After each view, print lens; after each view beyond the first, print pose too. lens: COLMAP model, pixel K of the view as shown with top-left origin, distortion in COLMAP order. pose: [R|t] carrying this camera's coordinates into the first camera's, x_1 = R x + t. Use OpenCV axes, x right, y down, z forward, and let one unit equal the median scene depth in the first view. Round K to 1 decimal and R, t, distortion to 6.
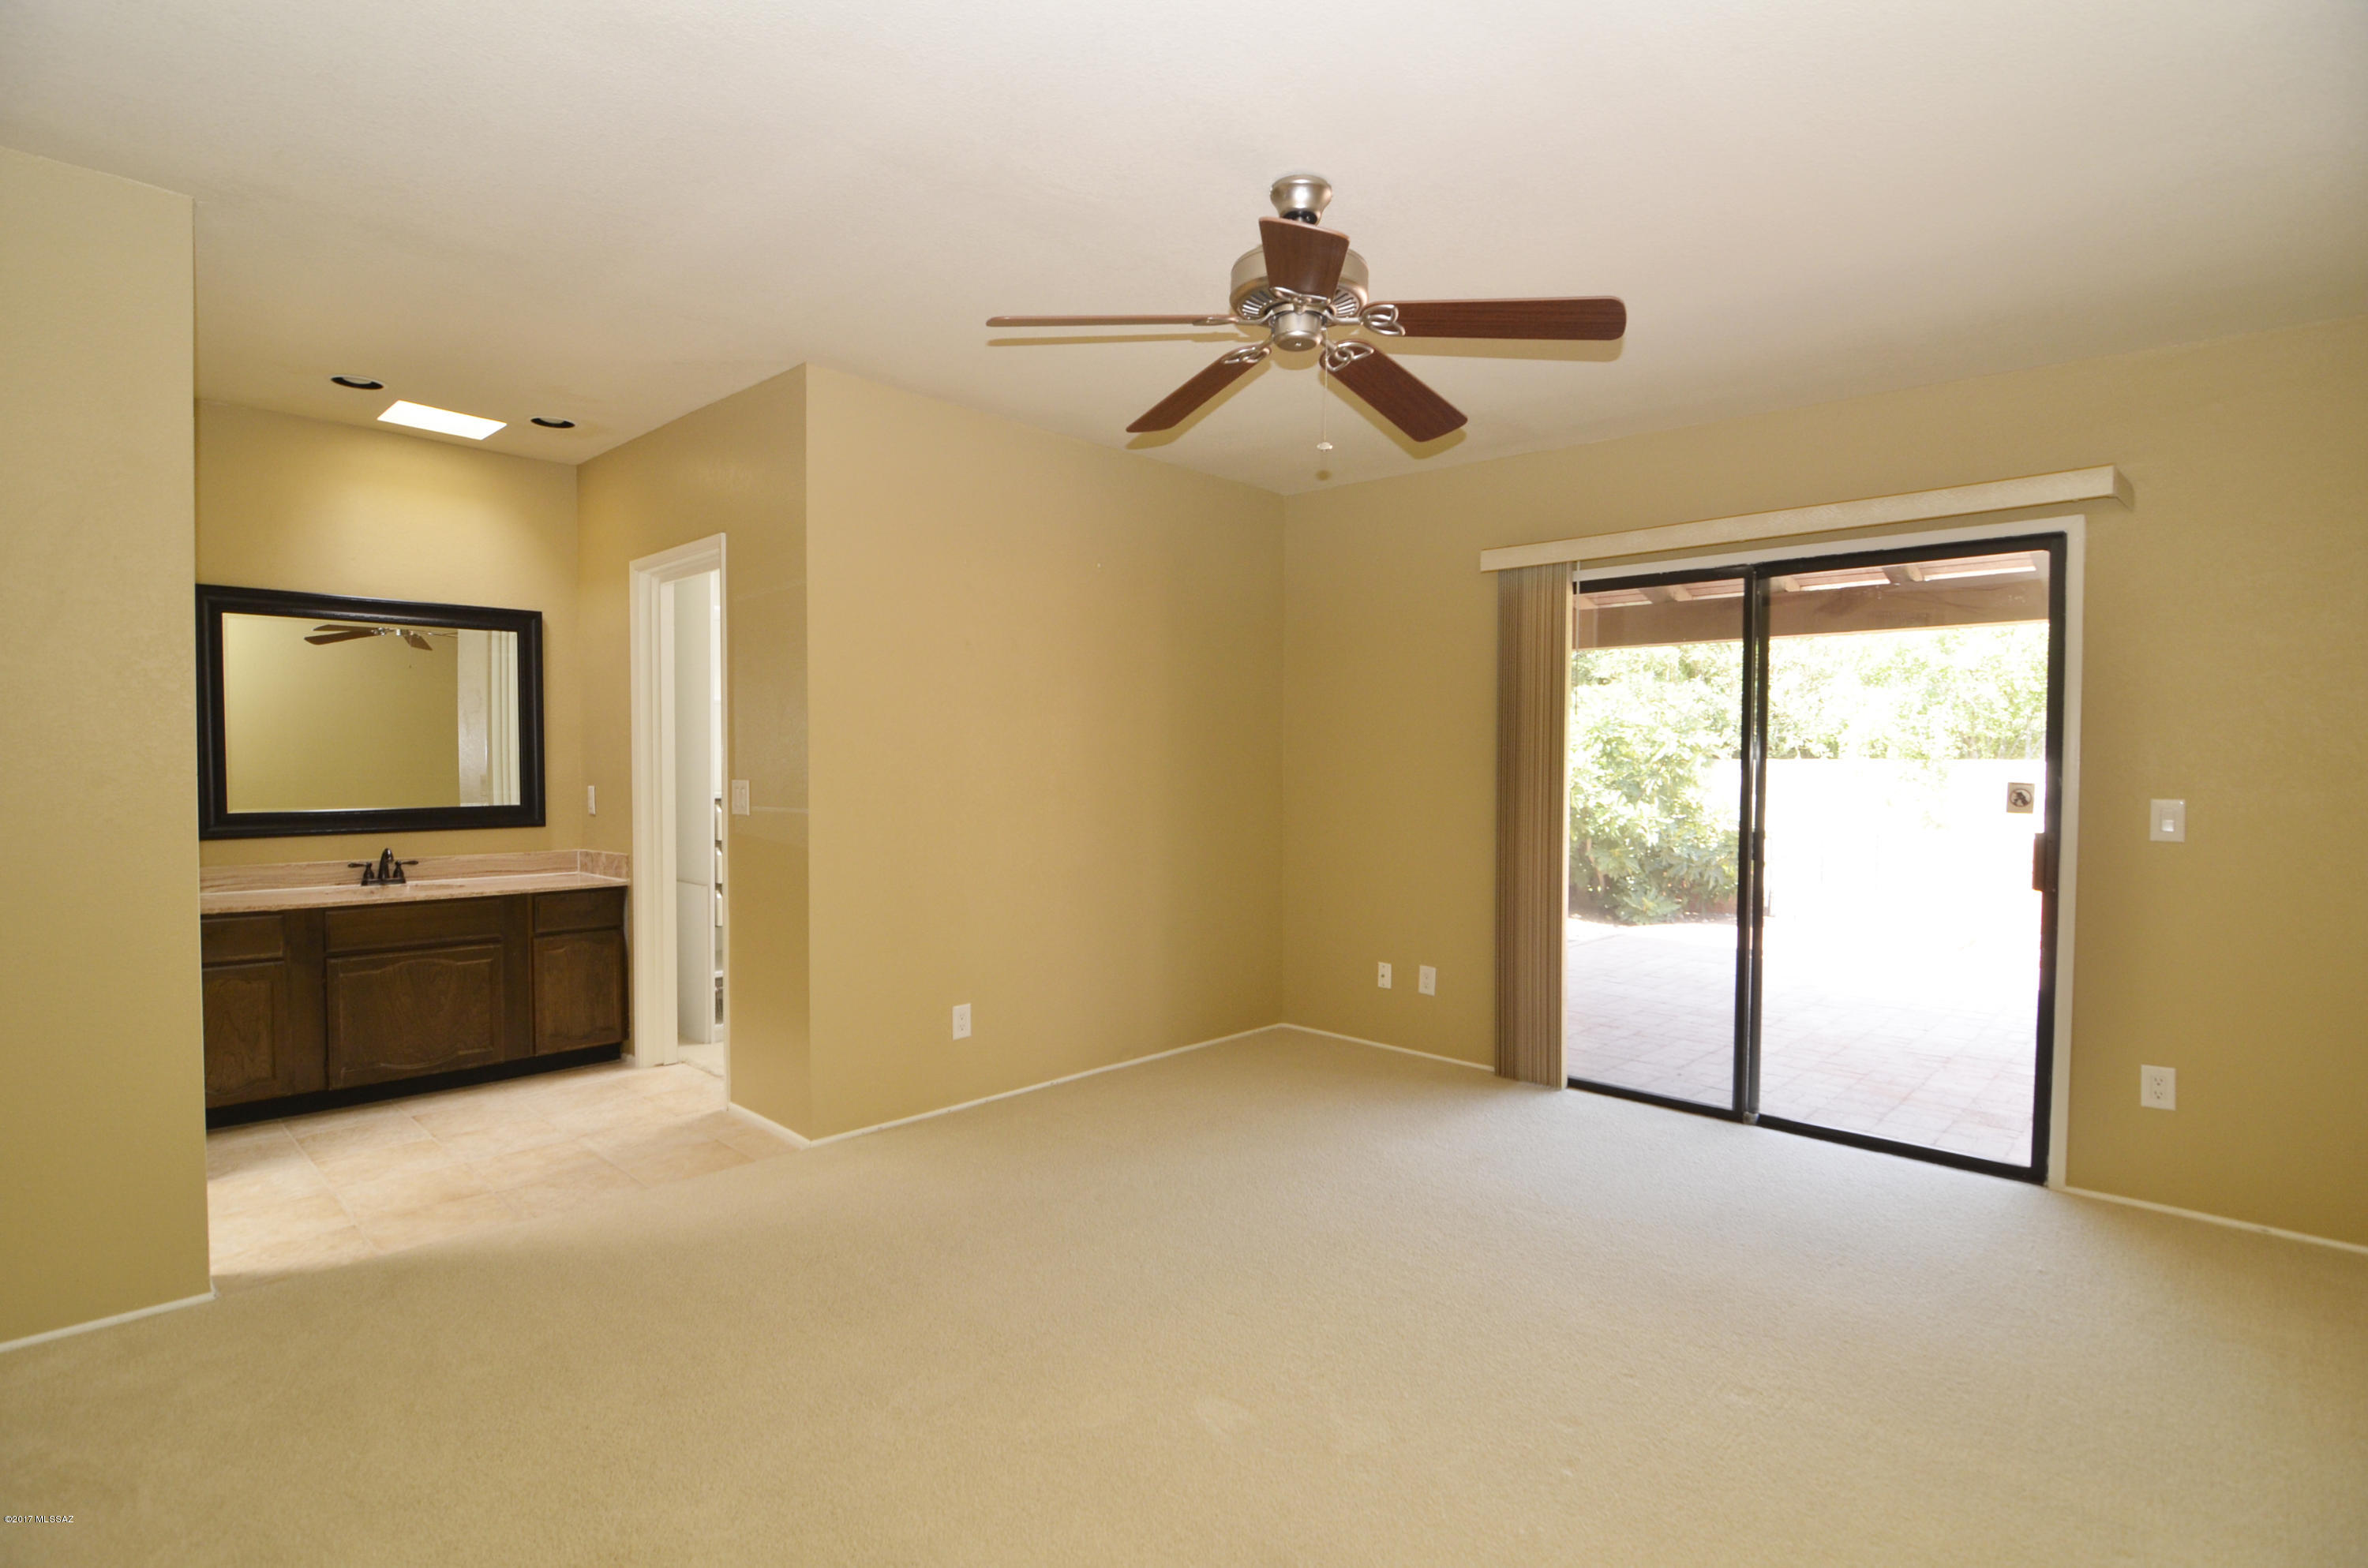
lens RADIAL K [[1134.4, 0, 1176.9], [0, 1134.4, 795.4], [0, 0, 1]] dist [-0.004702, -0.011733]
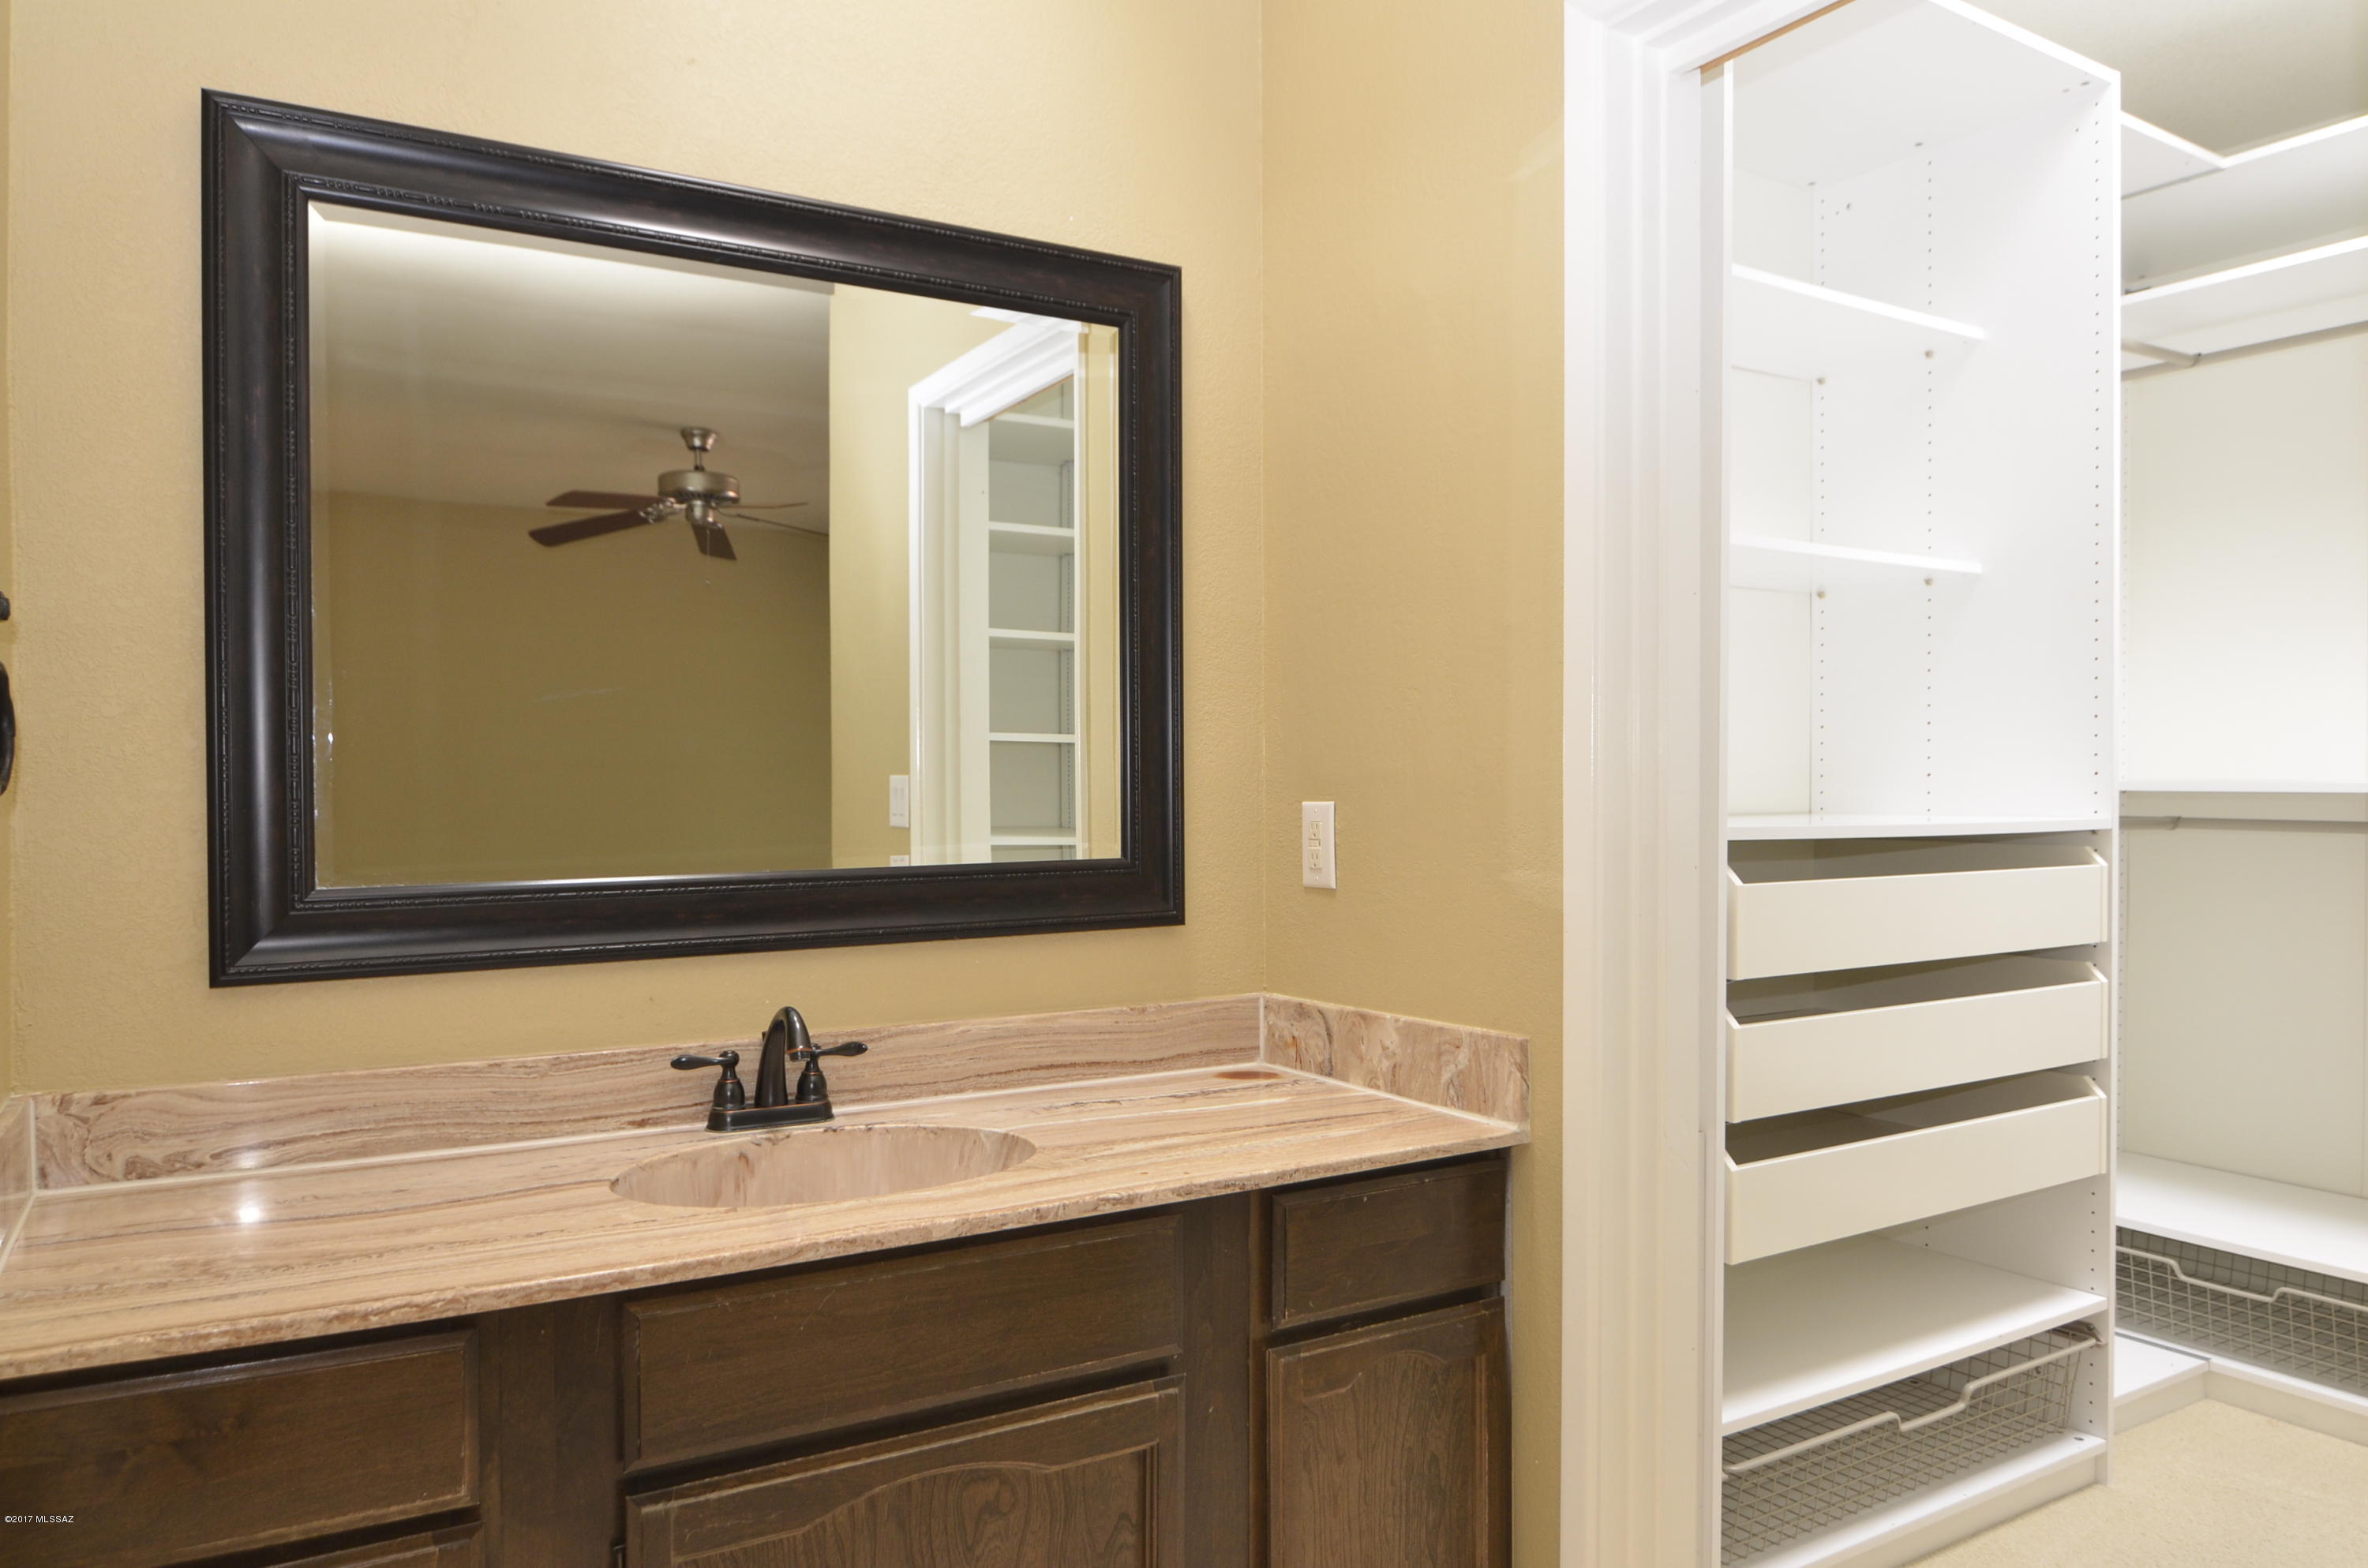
lens RADIAL K [[1570.4, 0, 1184.0], [0, 1570.4, 784.0], [0, 0, 1]] dist [-0.008681, -0.004990]
pose [[0.966259, -0.006780, -0.257485, -0.444037], [-0.000550, 0.999597, -0.028382, -0.000068], [0.257573, 0.027566, 0.965865, 0.565016]]
